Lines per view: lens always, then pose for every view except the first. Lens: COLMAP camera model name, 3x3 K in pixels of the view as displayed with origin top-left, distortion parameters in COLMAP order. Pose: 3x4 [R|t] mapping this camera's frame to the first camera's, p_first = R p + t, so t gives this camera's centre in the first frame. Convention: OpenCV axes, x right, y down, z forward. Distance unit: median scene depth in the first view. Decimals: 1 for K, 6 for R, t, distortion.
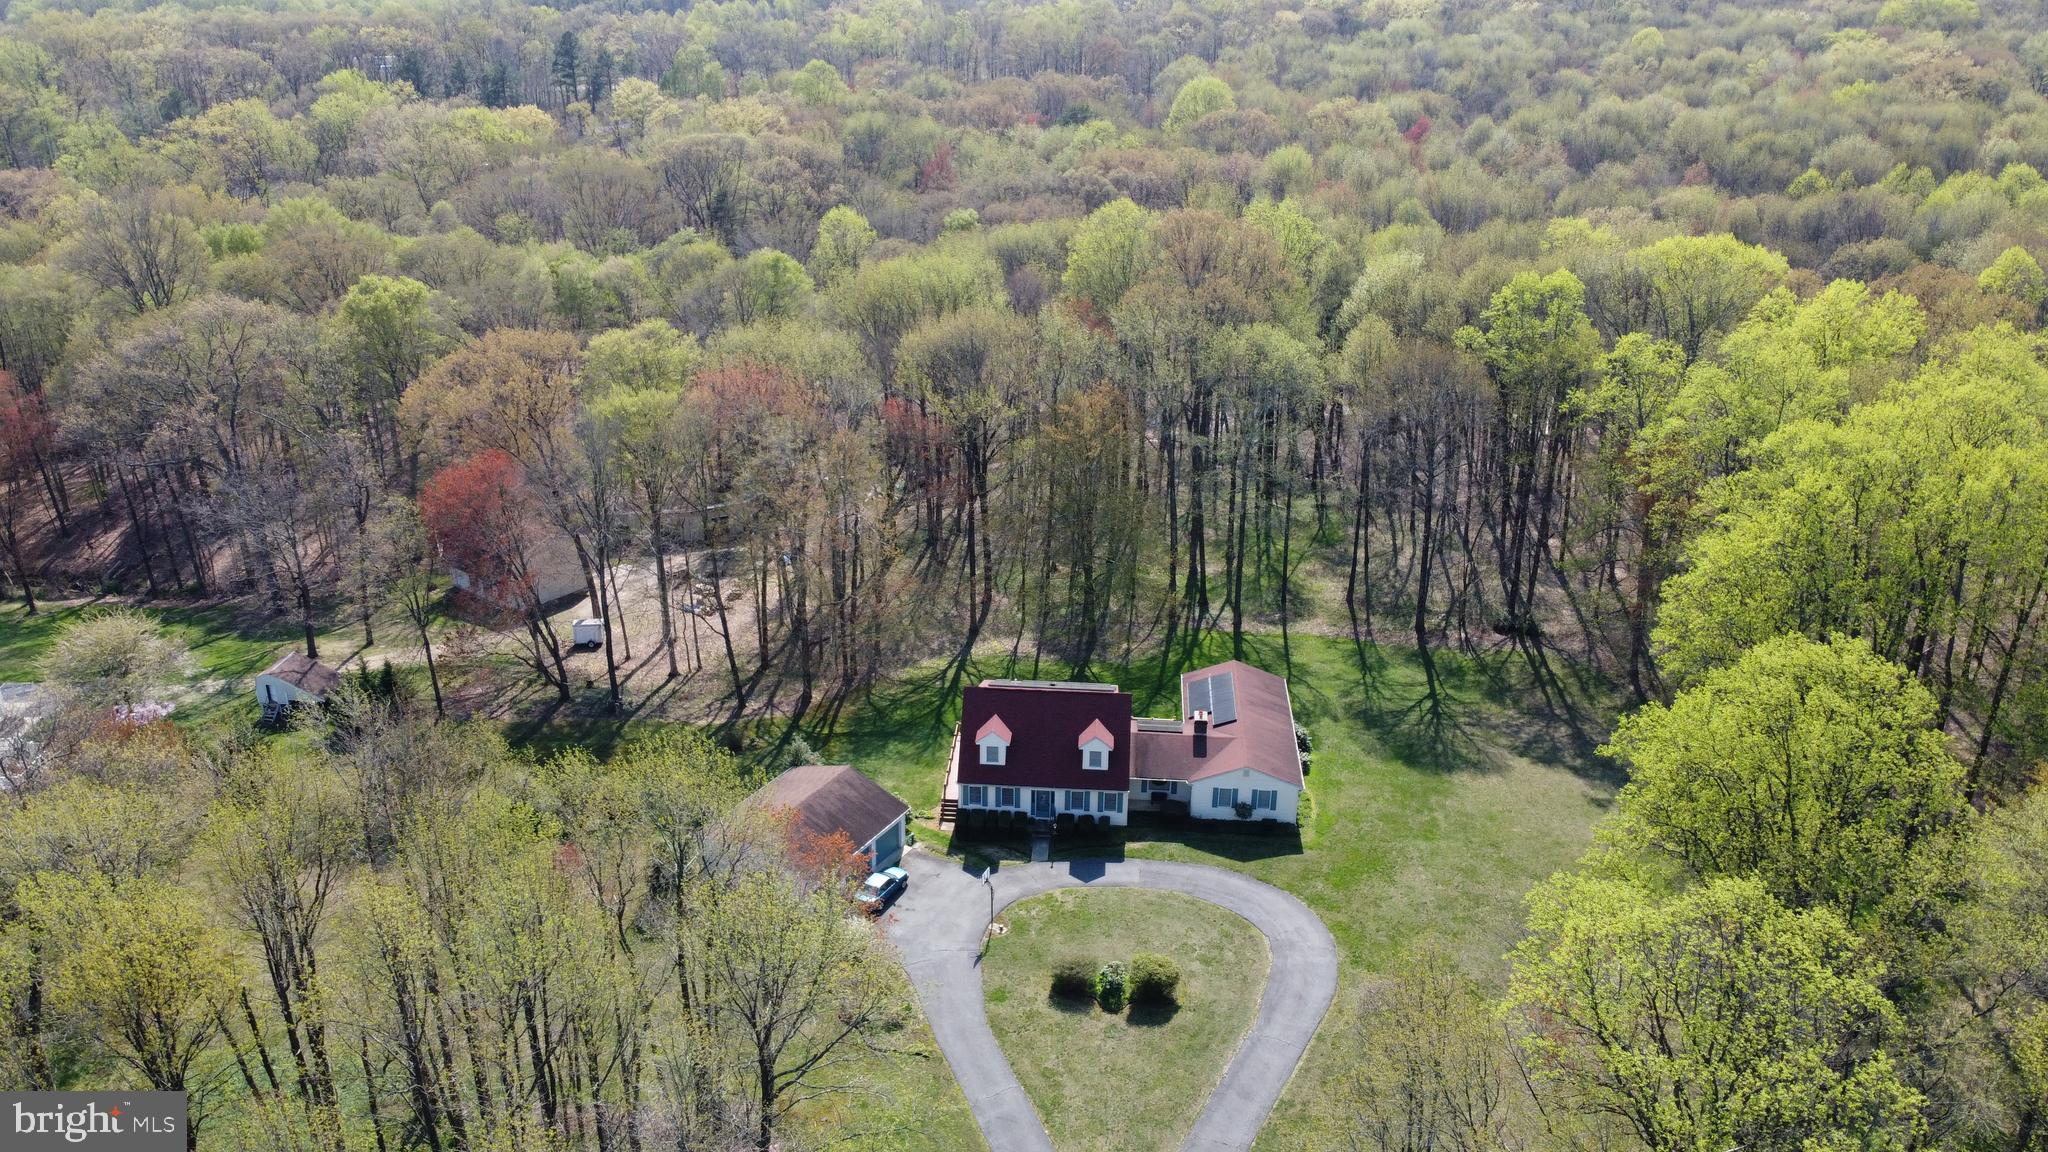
lens RADIAL K [[1552.7, 0, 1008.5], [0, 1552.7, 542.6], [0, 0, 1]] dist [-0.002005, -0.010343]
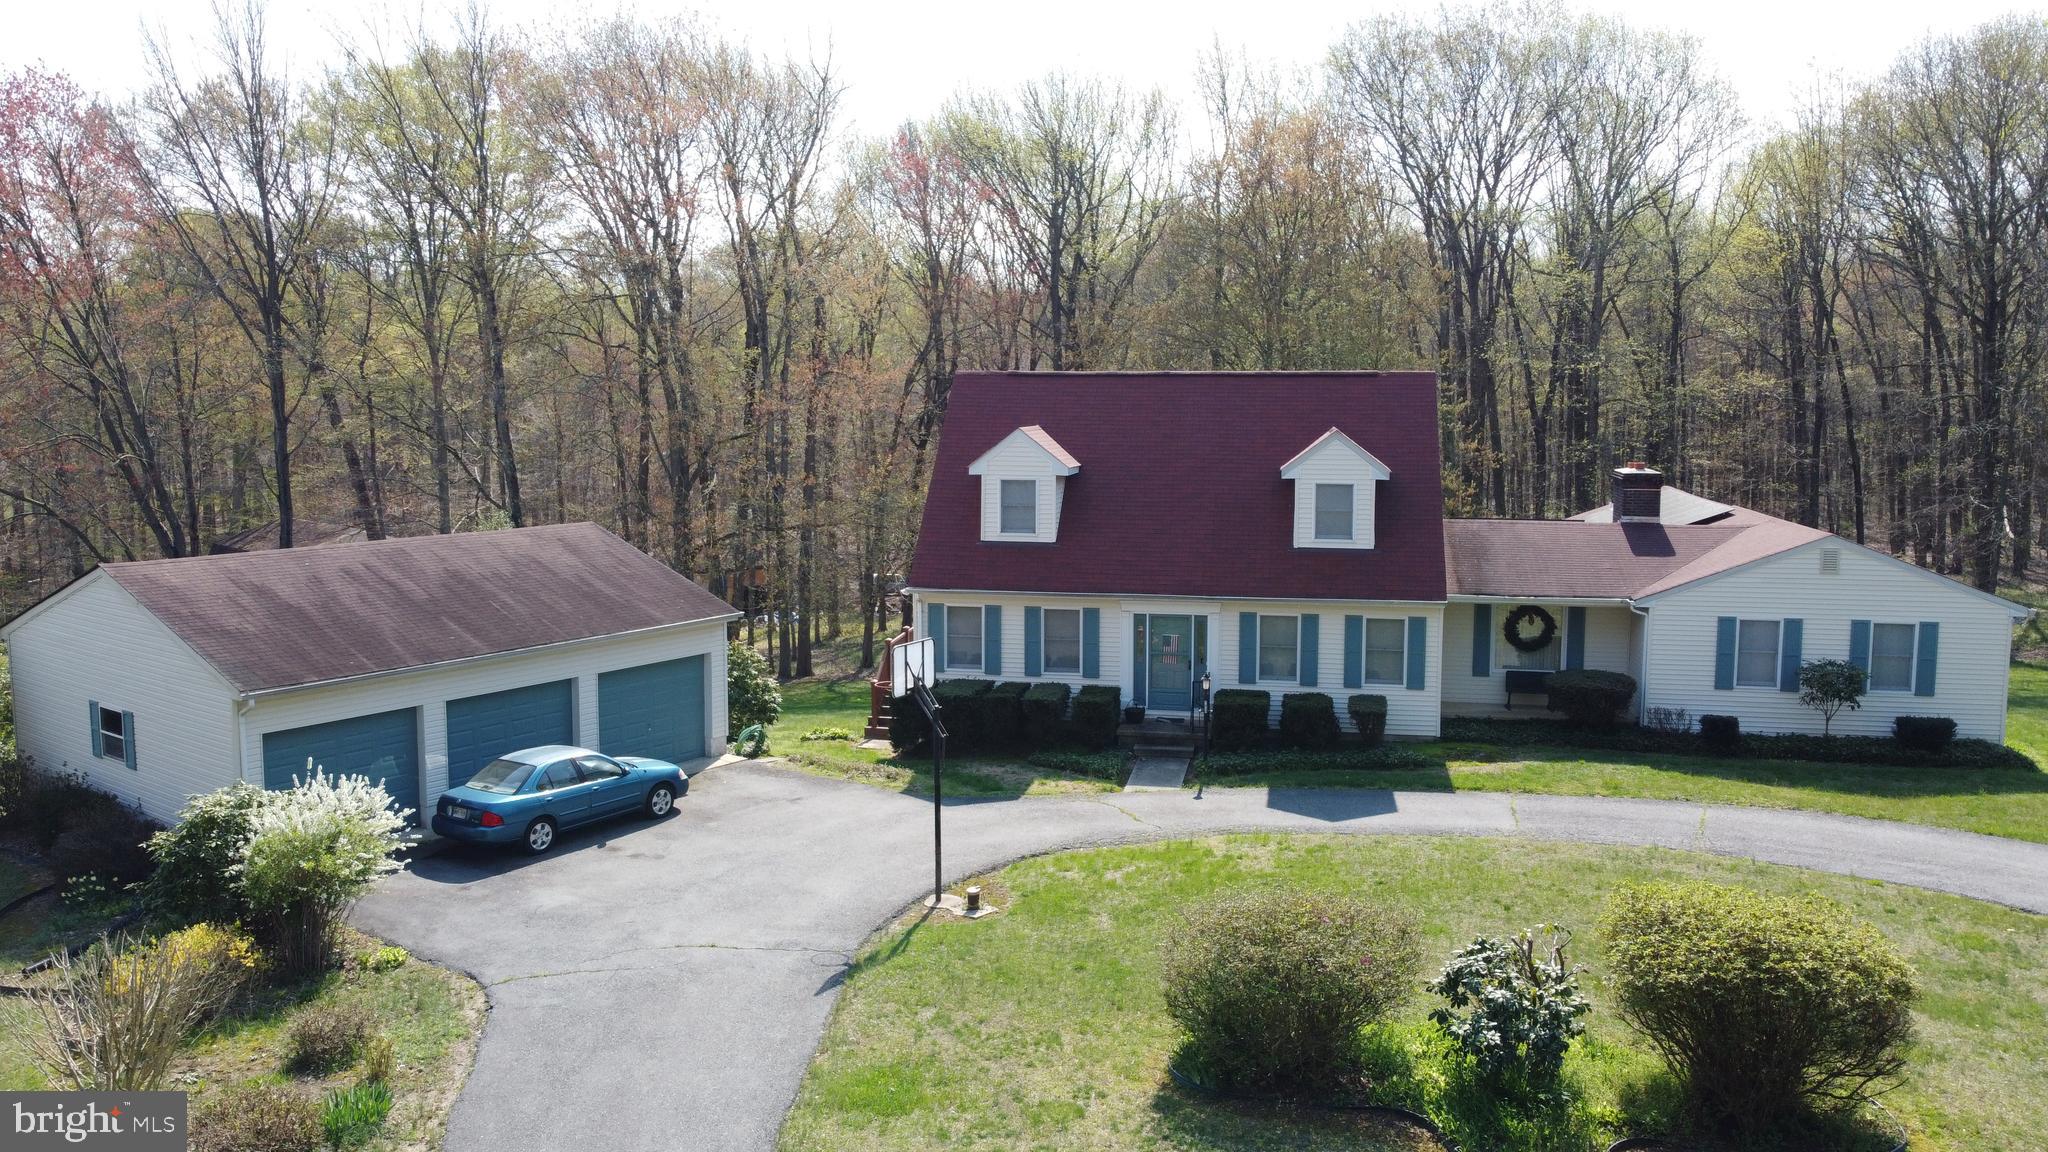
lens RADIAL K [[1552.7, 0, 1008.5], [0, 1552.7, 542.6], [0, 0, 1]] dist [-0.002005, -0.010343]
pose [[0.993528, 0.002952, -0.113553, 0.025508], [-0.036067, 0.956133, -0.290703, 0.241237], [0.107714, 0.292917, 0.950051, 0.688056]]
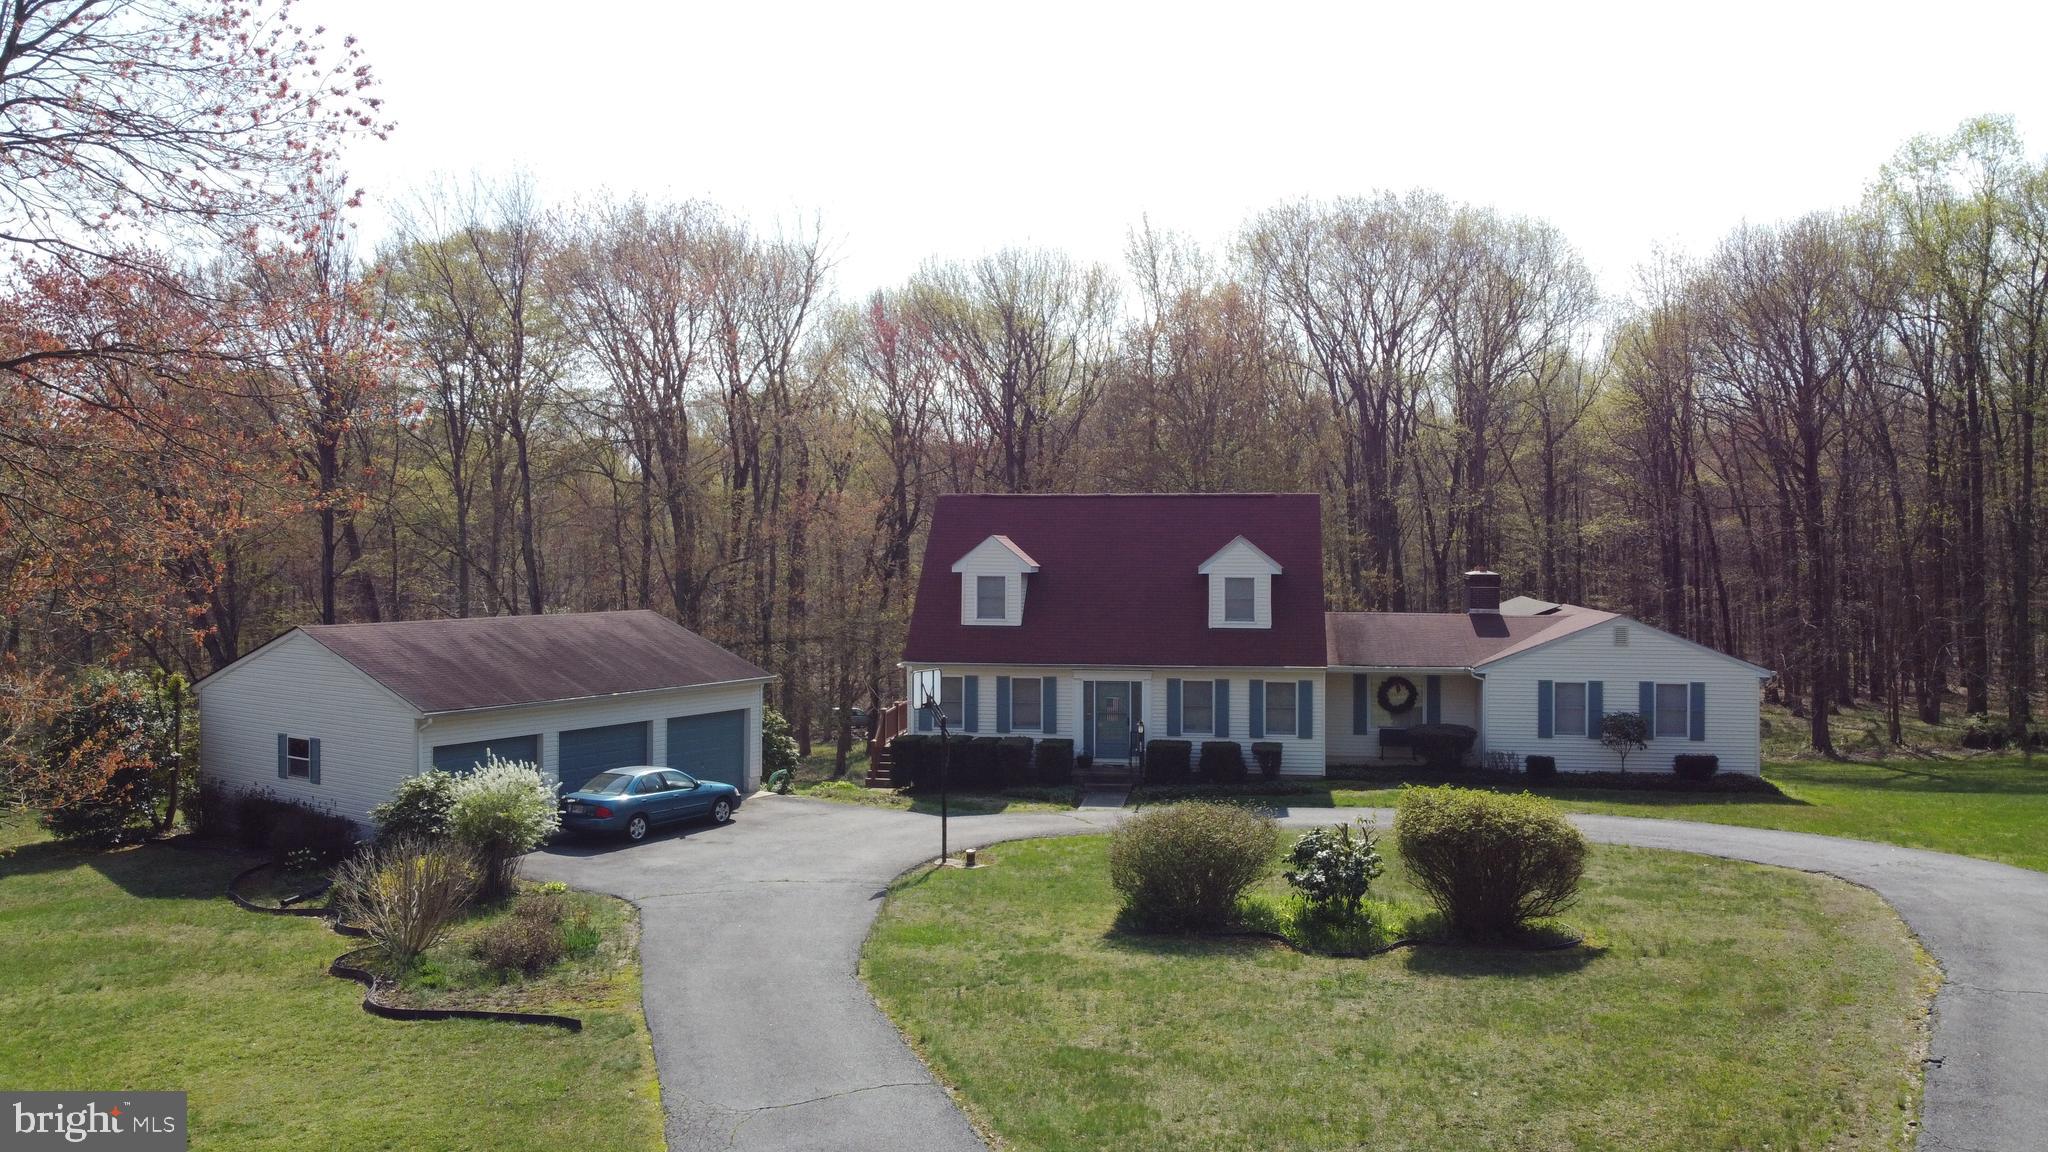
lens RADIAL K [[1552.7, 0, 1008.5], [0, 1552.7, 542.6], [0, 0, 1]] dist [-0.002005, -0.010343]
pose [[0.997105, -0.007037, -0.075712, 0.026195], [-0.023037, 0.920952, -0.388994, 0.286243], [0.072464, 0.389612, 0.918124, 0.612214]]
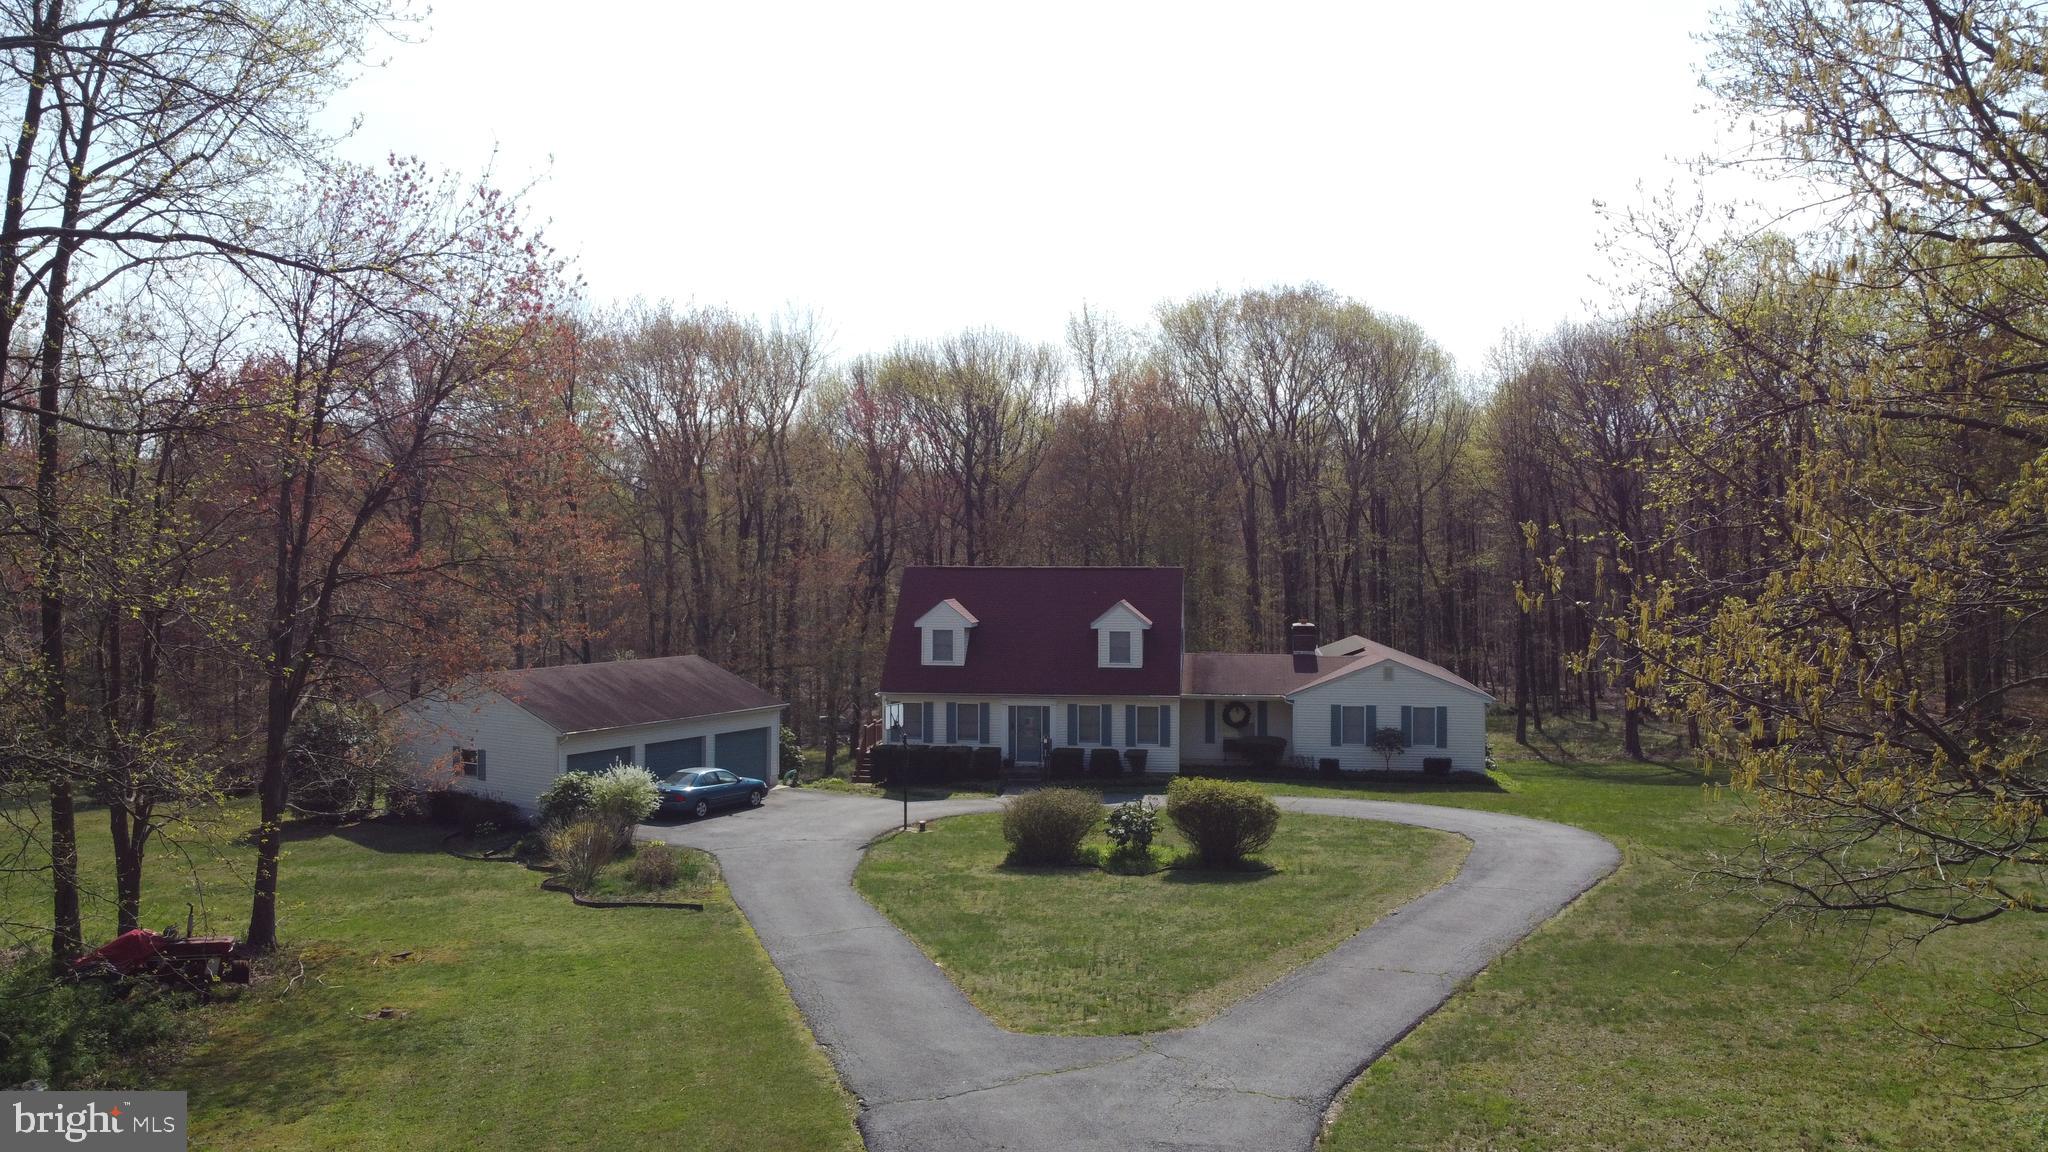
lens RADIAL K [[1552.7, 0, 1008.5], [0, 1552.7, 542.6], [0, 0, 1]] dist [-0.002005, -0.010343]
pose [[0.998021, -0.007689, -0.062412, 0.050894], [-0.017295, 0.920660, -0.389981, 0.328022], [0.060459, 0.390289, 0.918705, 0.454131]]
